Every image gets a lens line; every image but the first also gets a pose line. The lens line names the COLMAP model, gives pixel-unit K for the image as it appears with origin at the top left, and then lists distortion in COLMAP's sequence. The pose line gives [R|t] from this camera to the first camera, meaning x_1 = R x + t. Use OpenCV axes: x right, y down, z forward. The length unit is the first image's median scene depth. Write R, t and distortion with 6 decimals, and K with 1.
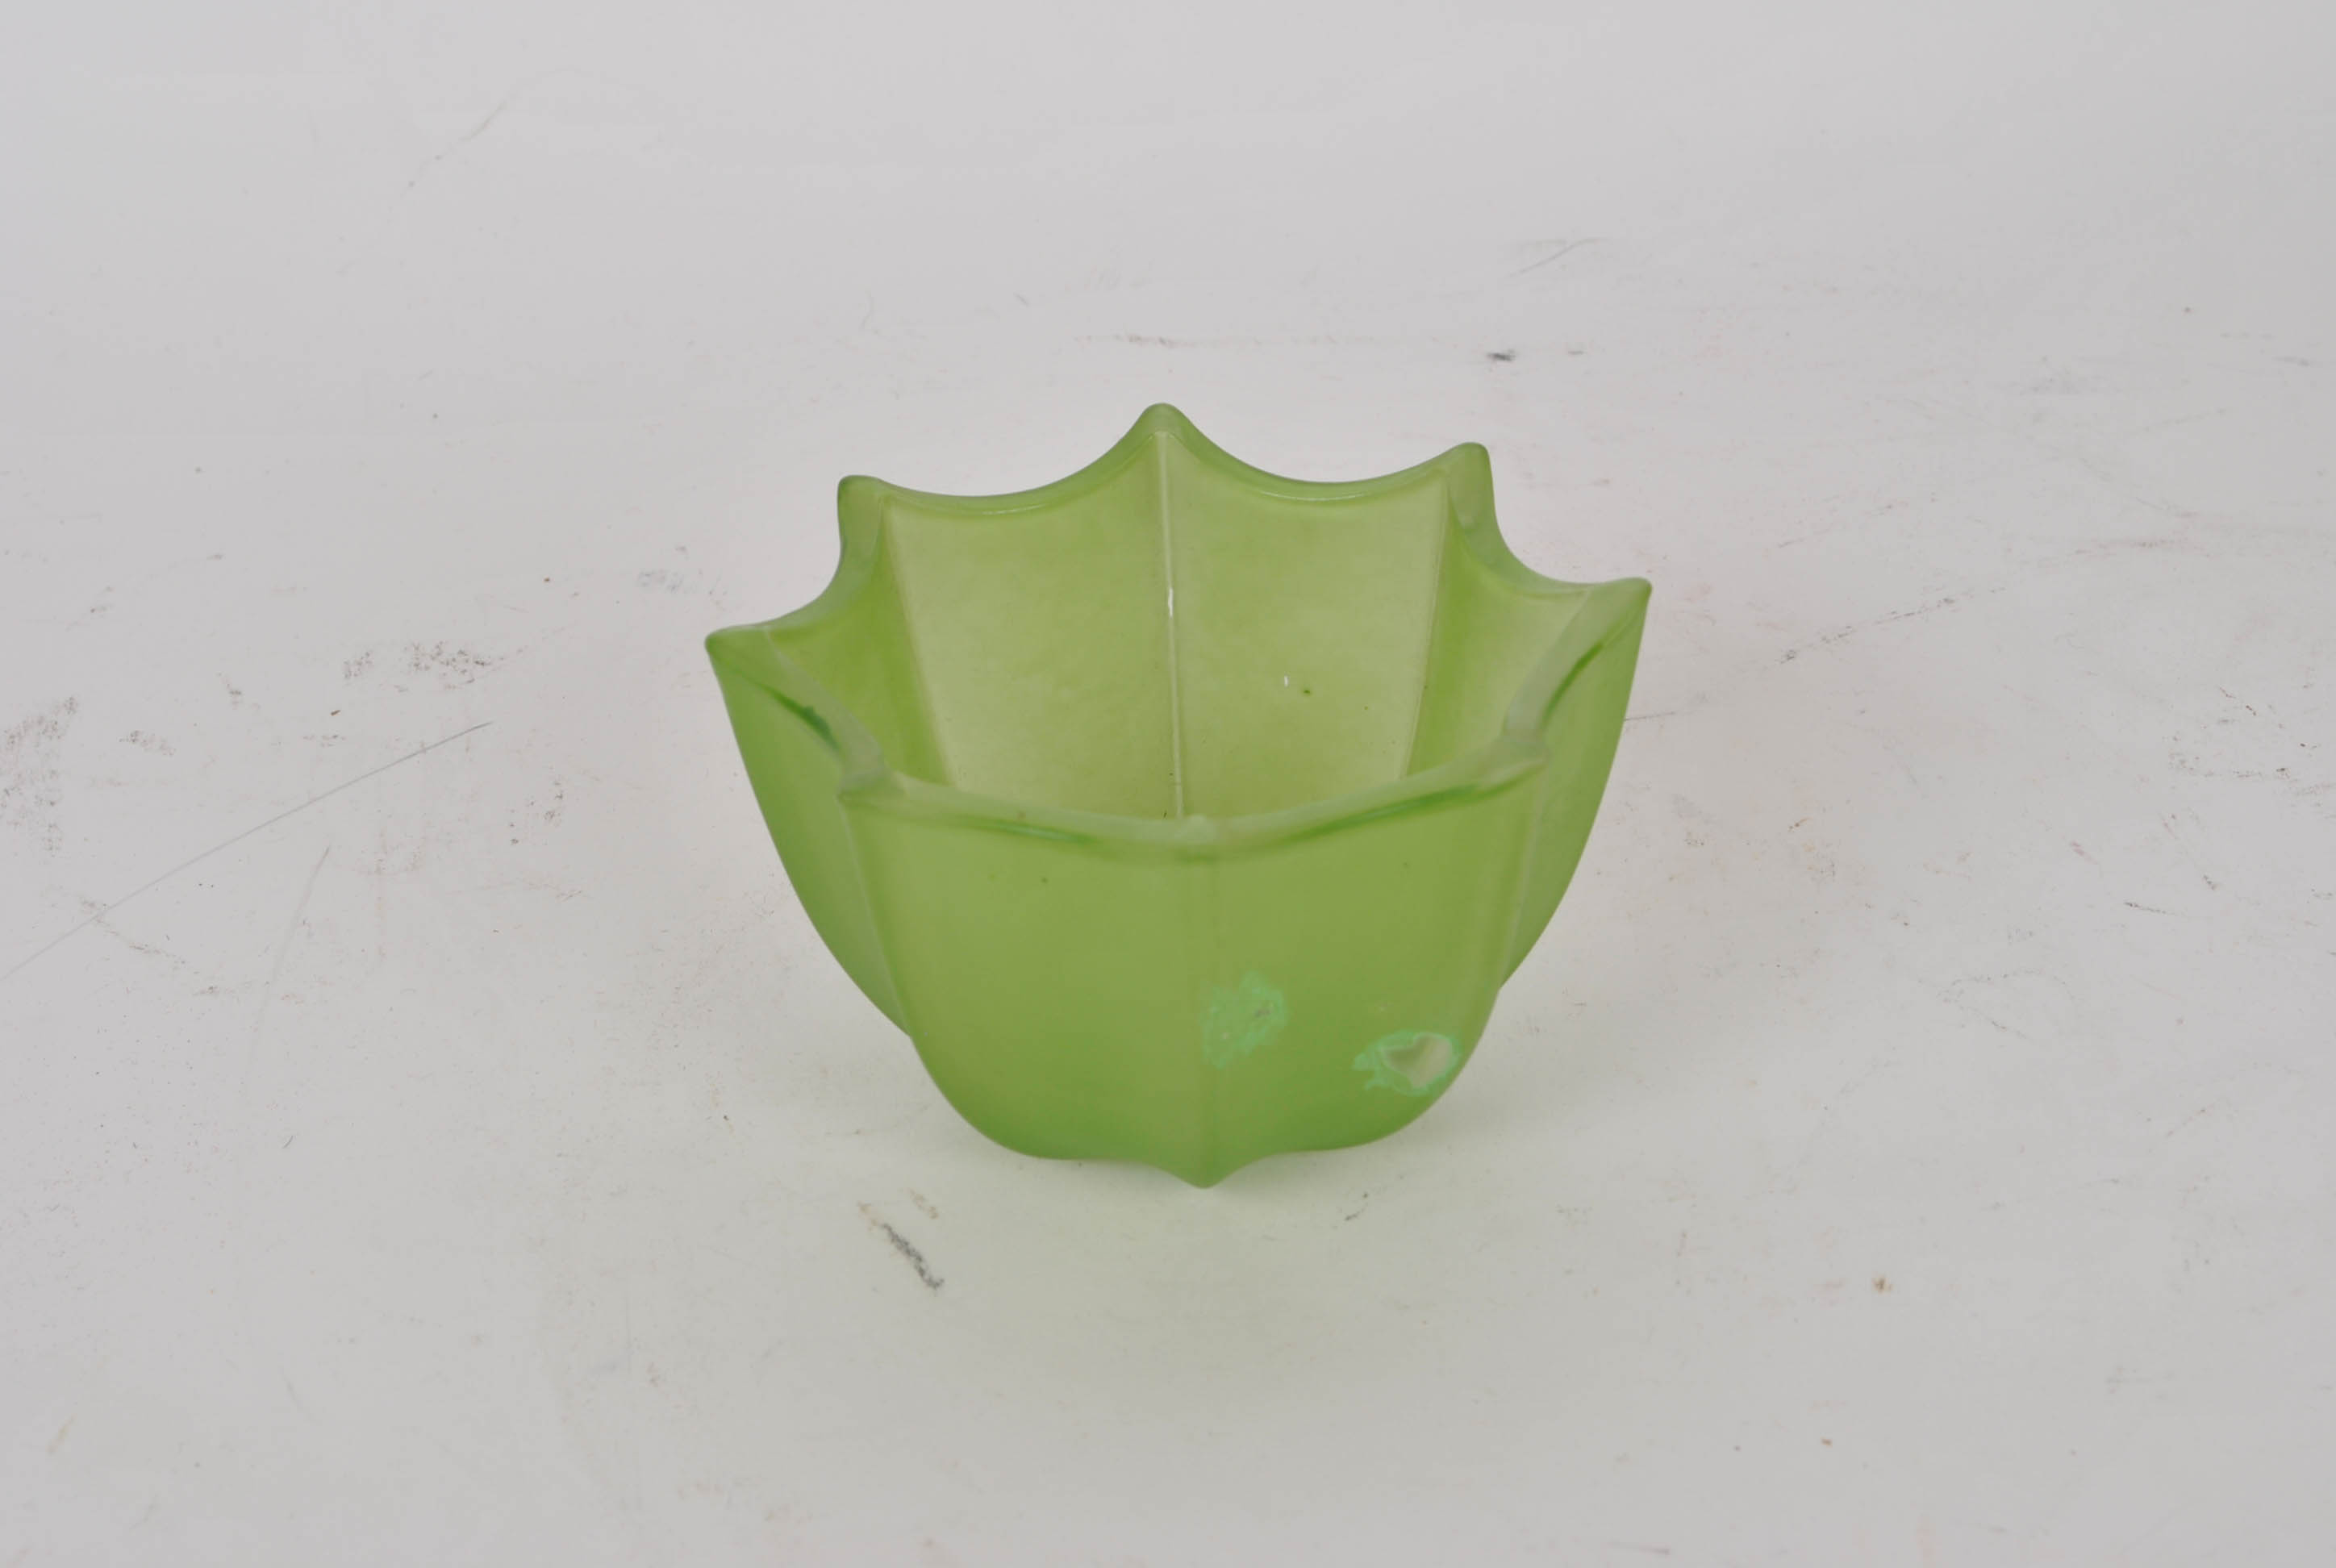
lens RADIAL K [[5308.0, 0, 1168.0], [0, 5308.0, 784.0], [0, 0, 1]] dist [0.043384, 0.132997]
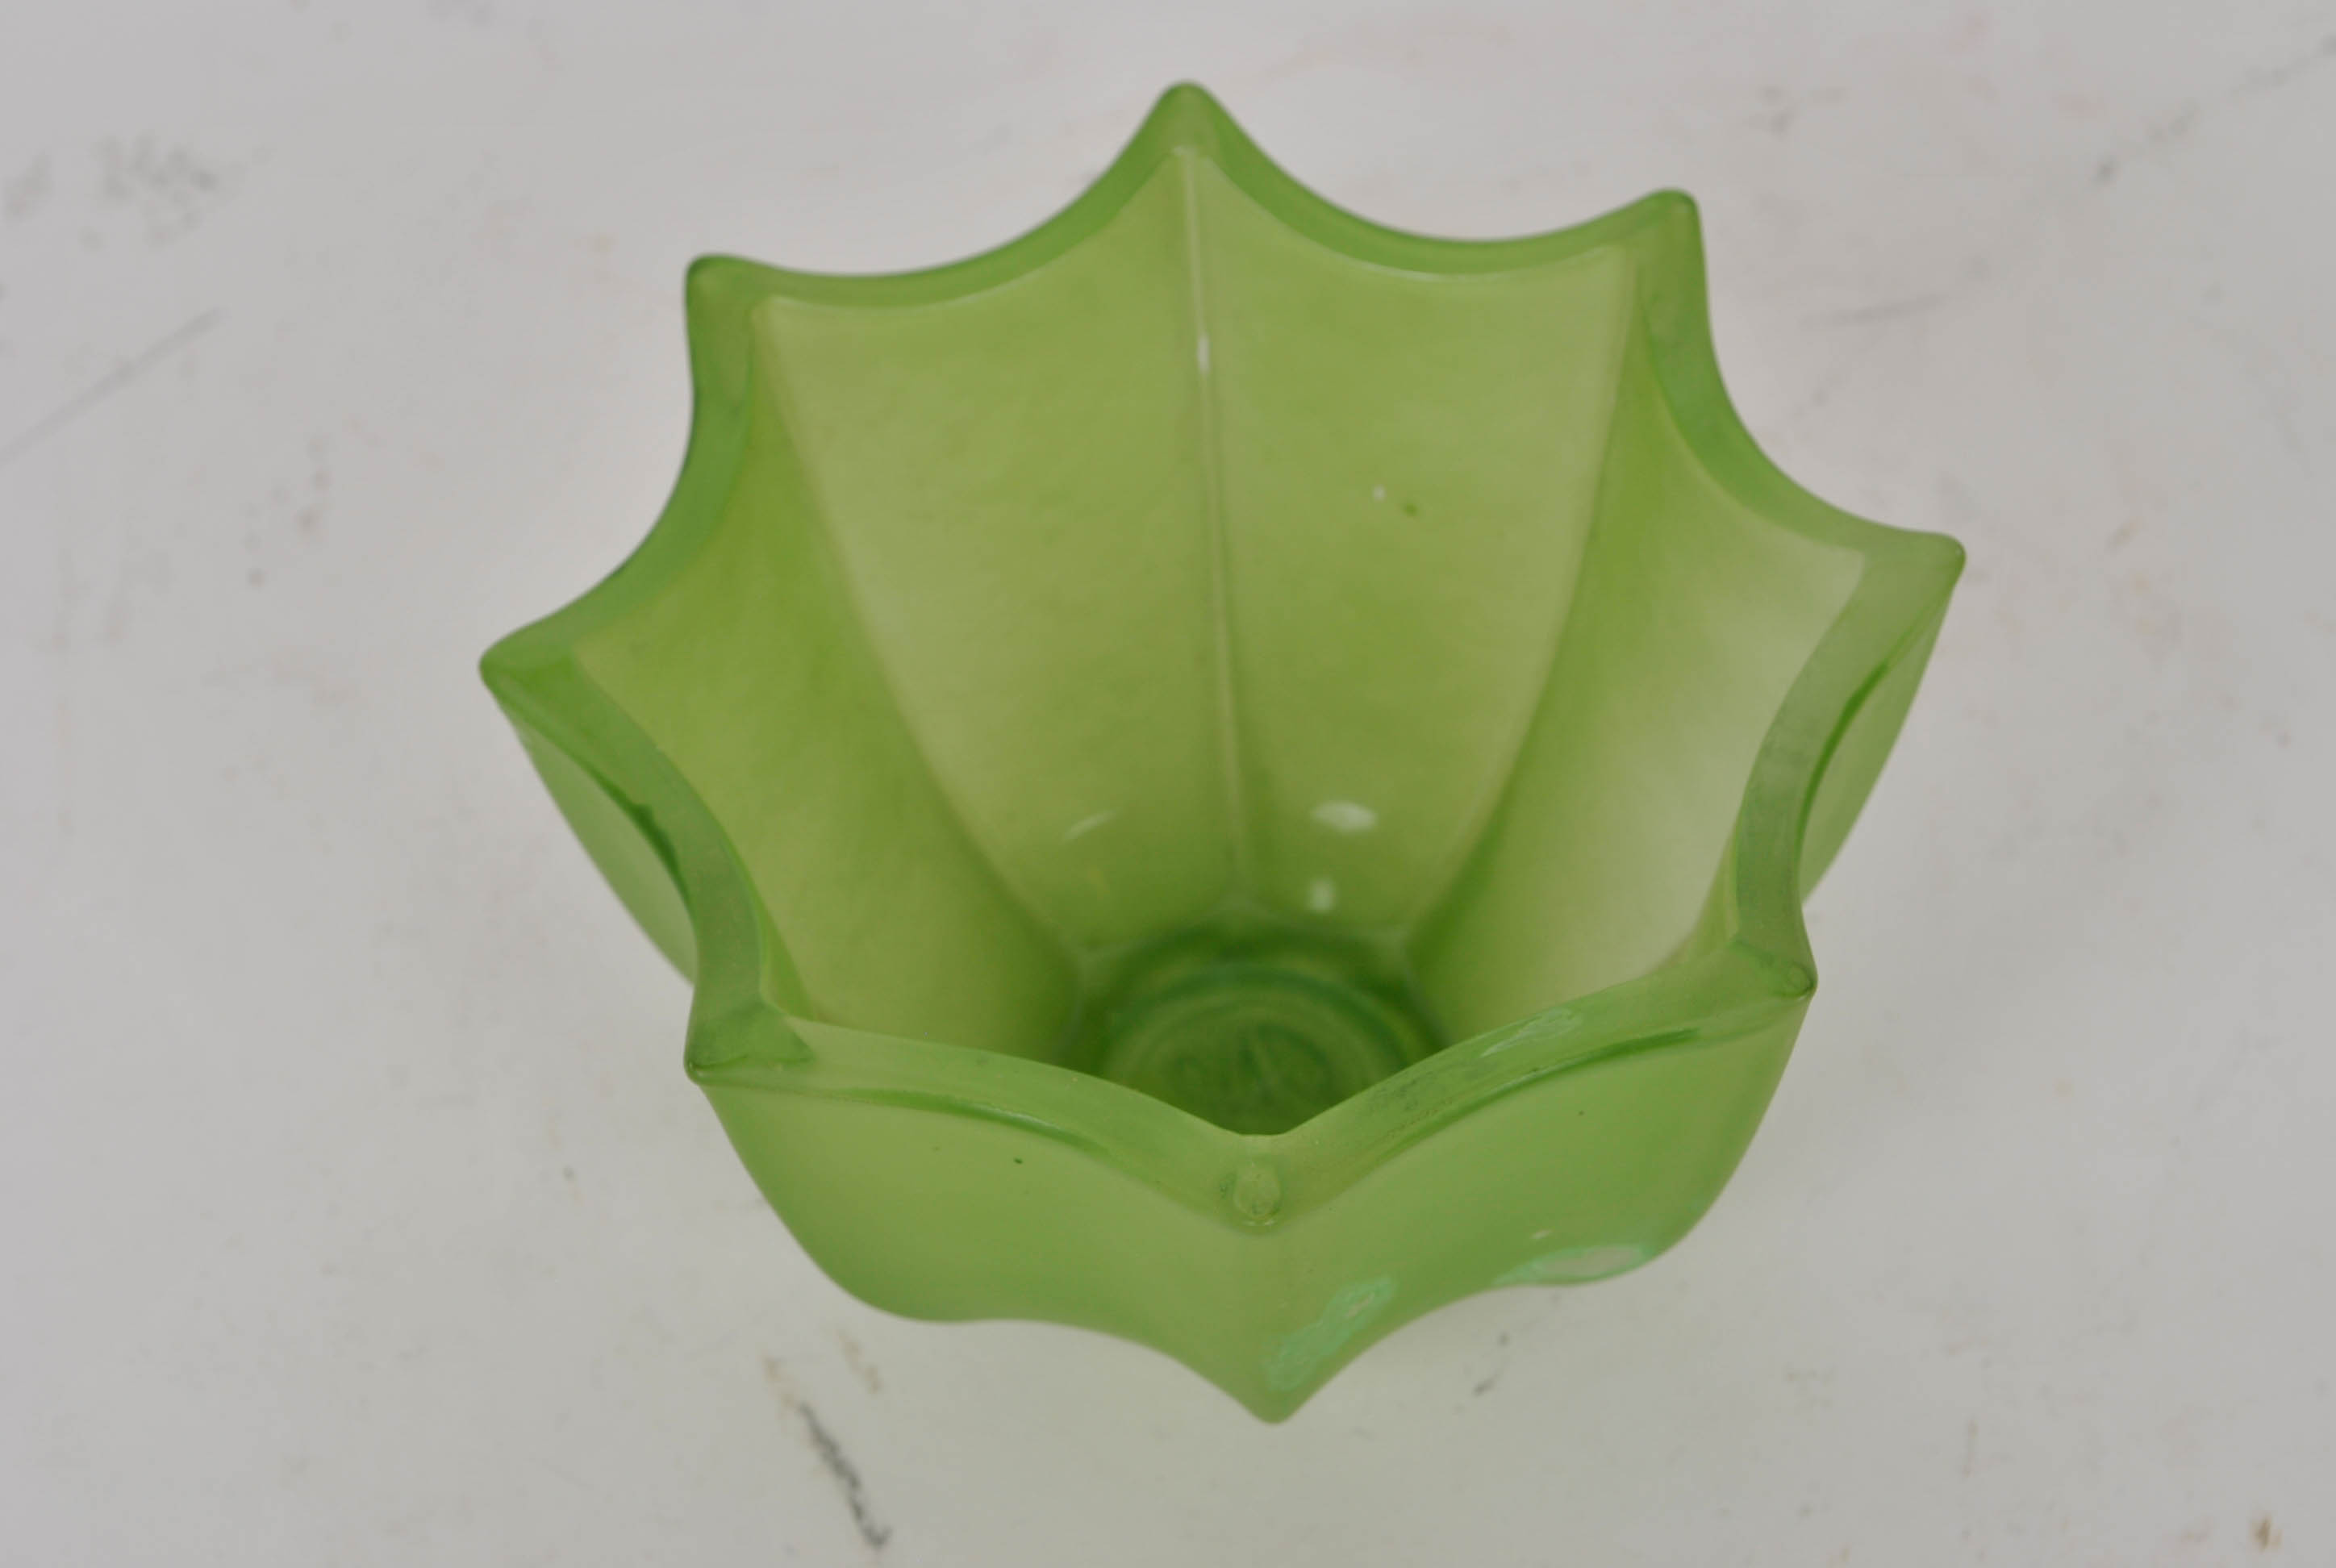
lens RADIAL K [[5308.0, 0, 1168.0], [0, 5308.0, 784.0], [0, 0, 1]] dist [0.043384, 0.132997]
pose [[0.999844, -0.015448, -0.008618, 0.000935], [0.017547, 0.927782, 0.372709, -0.238975], [0.002238, -0.372802, 0.927908, 0.381016]]
